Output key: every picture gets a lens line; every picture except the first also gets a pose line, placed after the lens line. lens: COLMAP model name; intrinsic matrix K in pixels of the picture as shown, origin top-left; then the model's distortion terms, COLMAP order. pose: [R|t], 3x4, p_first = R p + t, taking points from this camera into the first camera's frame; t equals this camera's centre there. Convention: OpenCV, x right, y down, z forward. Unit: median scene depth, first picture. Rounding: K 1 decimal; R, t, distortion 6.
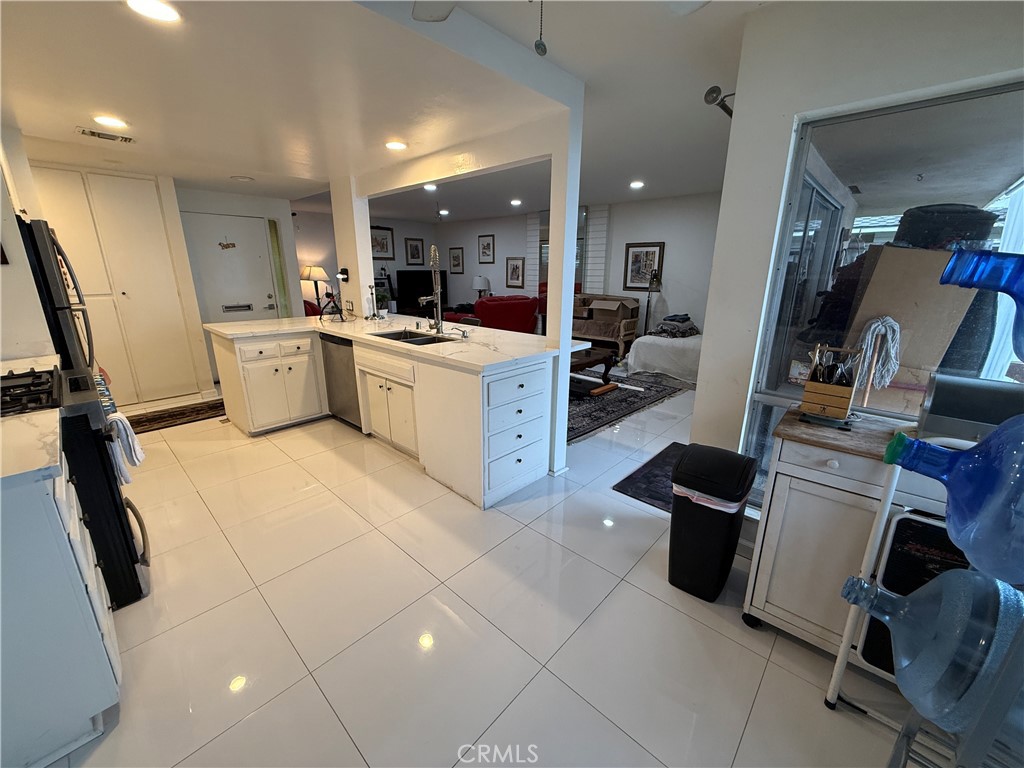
lens RADIAL K [[406.1, 0, 507.6], [0, 406.1, 380.7], [0, 0, 1]] dist [-0.000214, 0.000270]
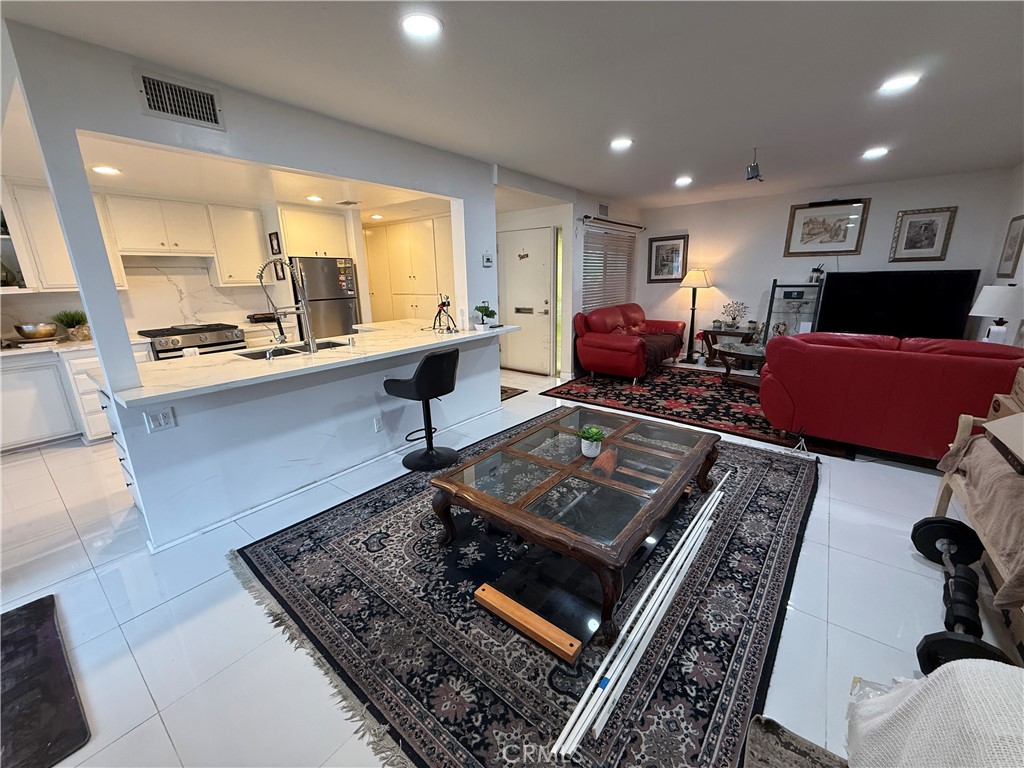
lens RADIAL K [[406.1, 0, 509.0], [0, 406.1, 382.2], [0, 0, 1]] dist [-0.000214, 0.000270]
pose [[0.096385, 0.247337, -0.964123, 0.302012], [-0.244261, 0.944891, 0.217984, -0.141264], [0.964907, 0.214487, 0.151489, 0.515212]]
